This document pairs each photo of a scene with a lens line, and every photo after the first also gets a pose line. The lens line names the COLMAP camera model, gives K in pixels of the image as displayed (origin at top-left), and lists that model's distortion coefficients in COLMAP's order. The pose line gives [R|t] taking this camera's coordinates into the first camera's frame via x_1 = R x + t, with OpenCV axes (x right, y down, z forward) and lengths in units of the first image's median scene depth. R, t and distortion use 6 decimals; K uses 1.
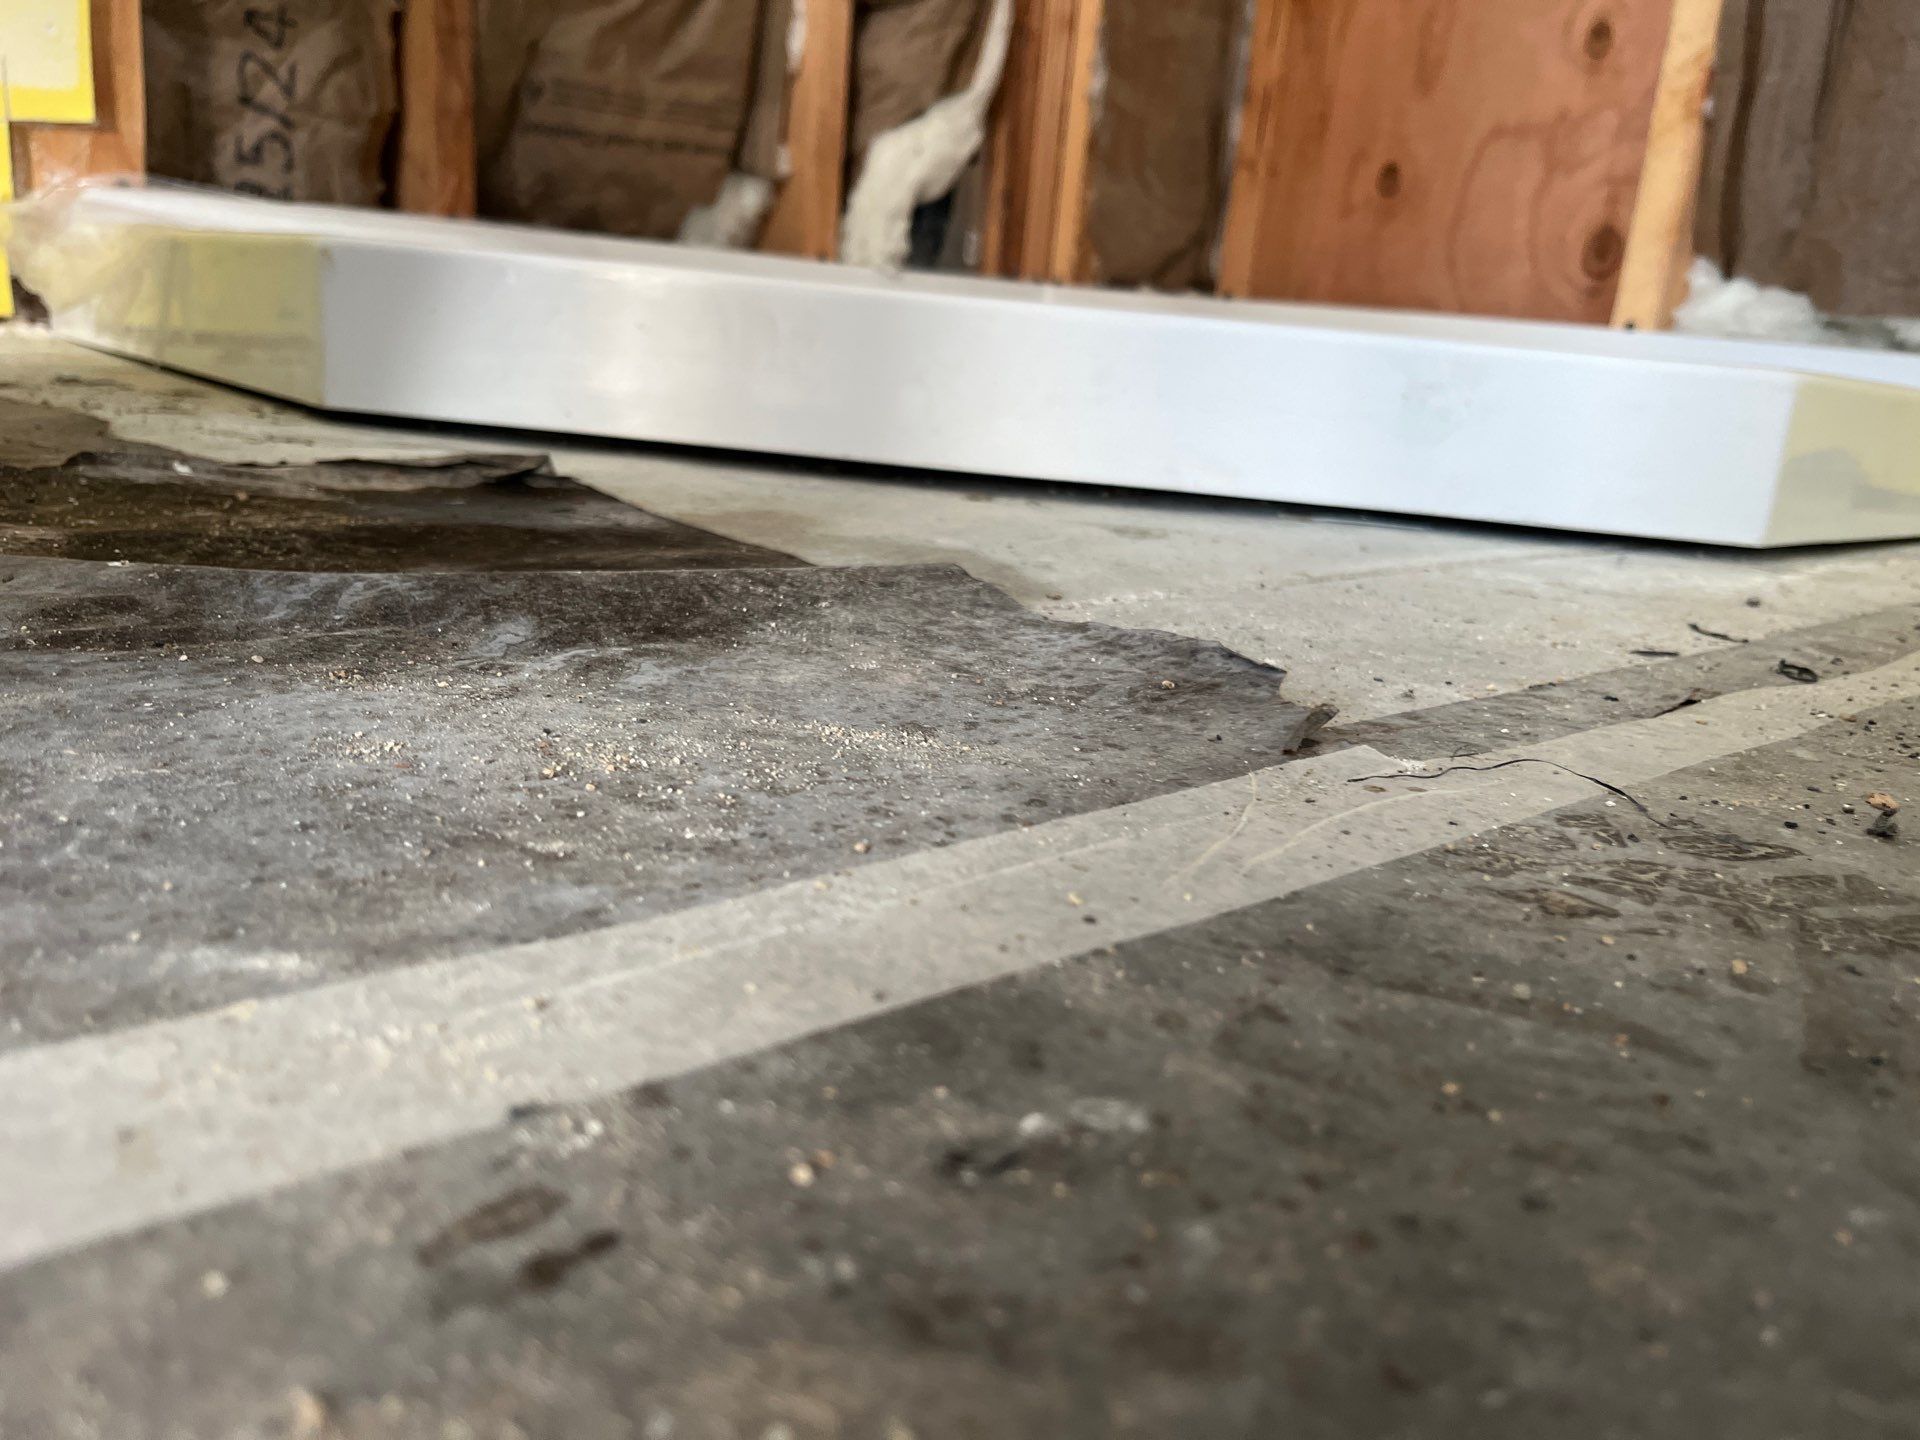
lens RADIAL K [[1489.9, 0, 948.5], [0, 1489.9, 719.0], [0, 0, 1]] dist [0.032113, -0.053000]
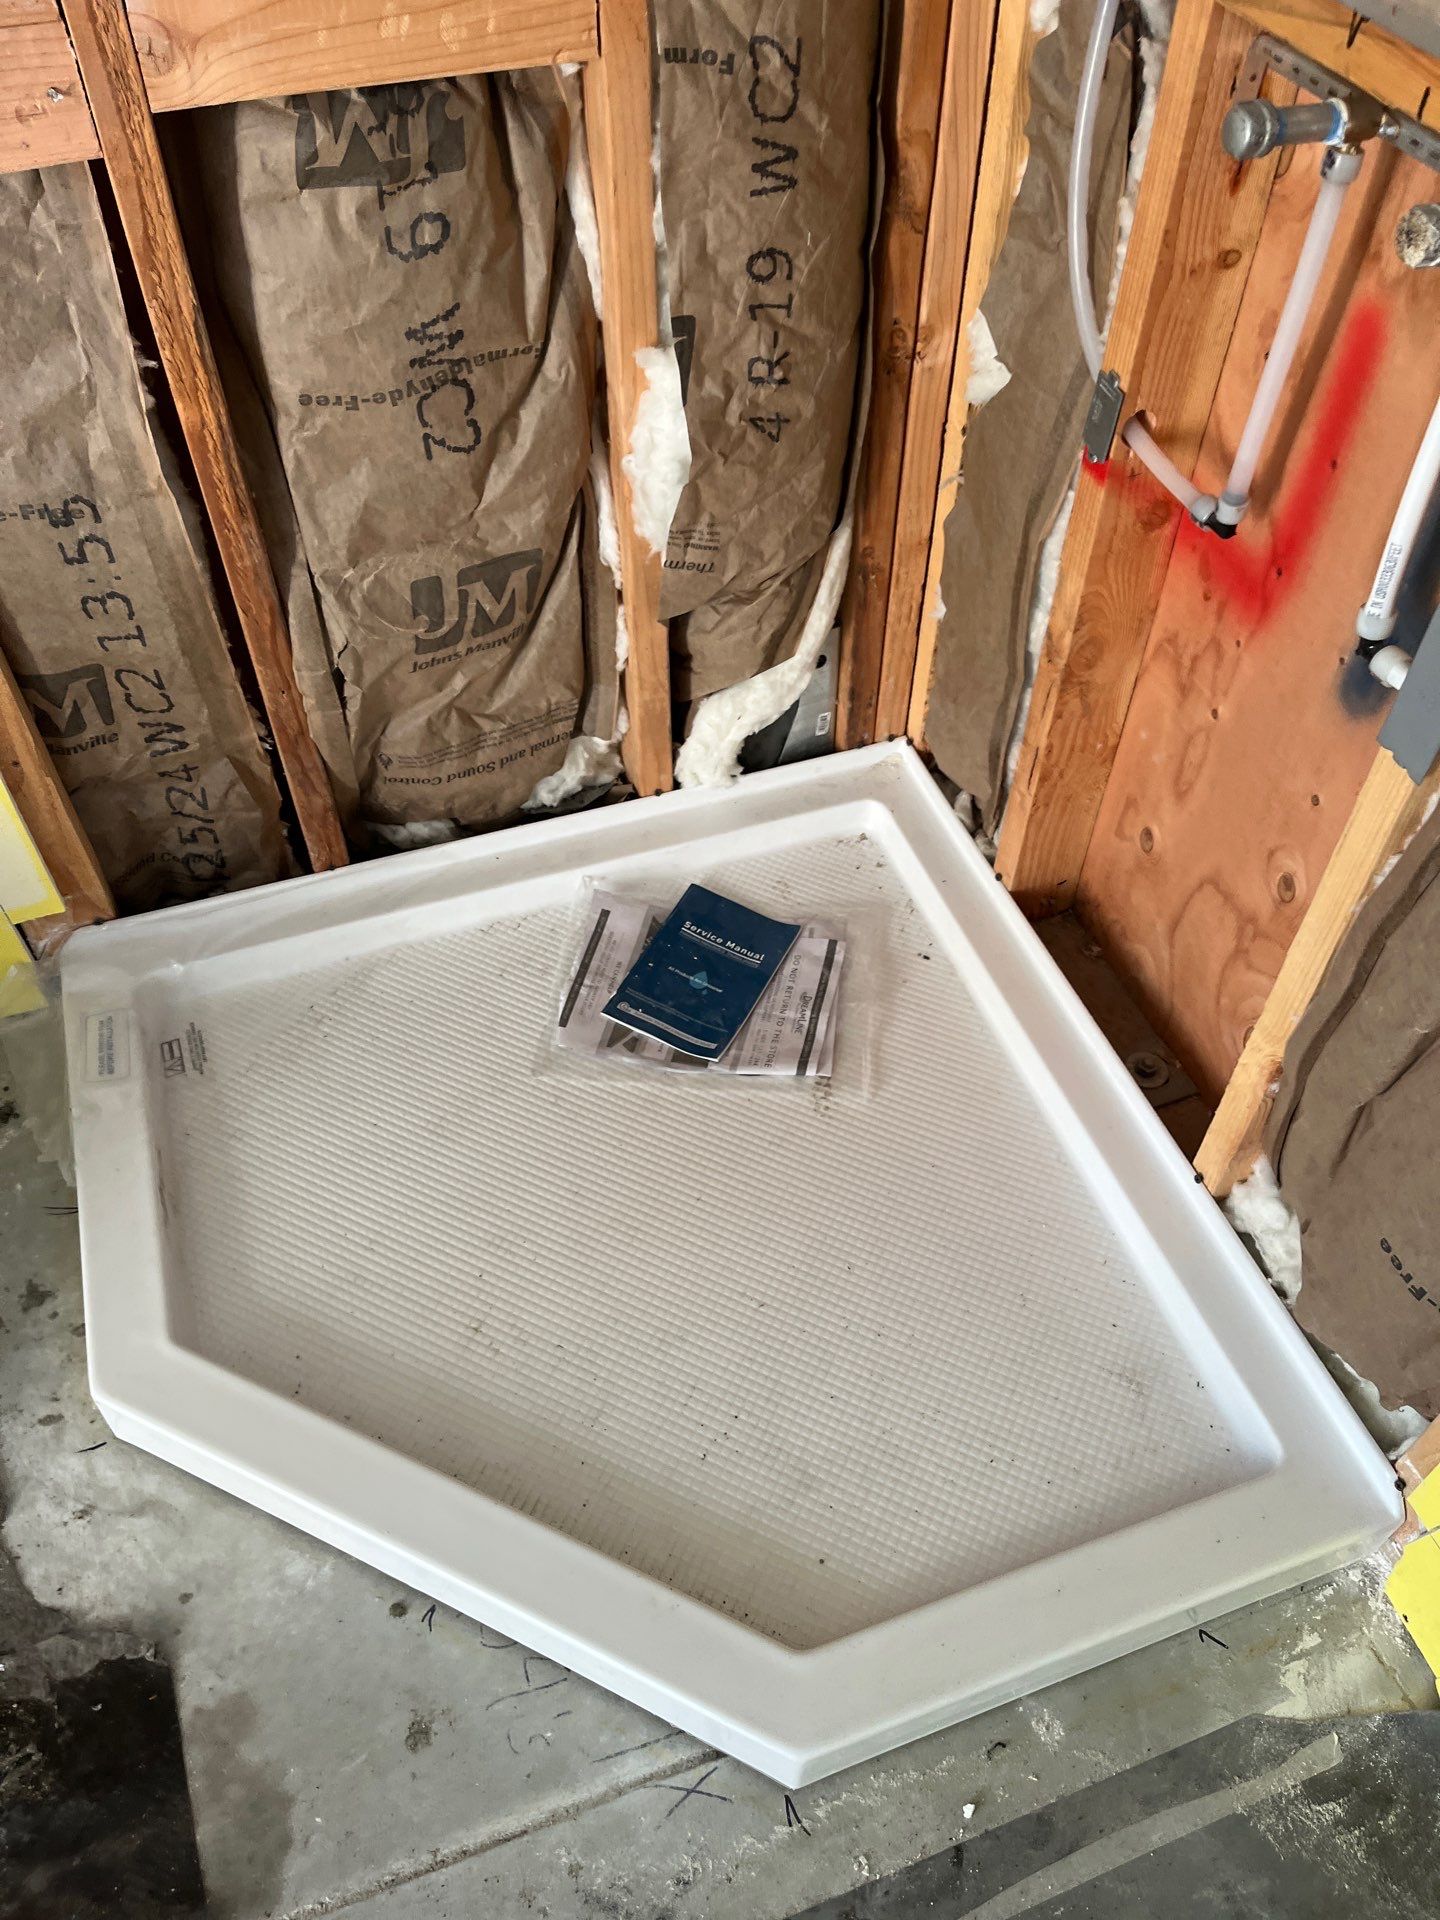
lens RADIAL K [[1466.8, 0, 745.8], [0, 1466.8, 931.9], [0, 0, 1]] dist [0.058222, -0.088658]
pose [[0.929051, 0.223132, -0.295089, 0.363251], [-0.035168, 0.847292, 0.529961, -0.868311], [0.368278, -0.481983, 0.795024, 0.047936]]
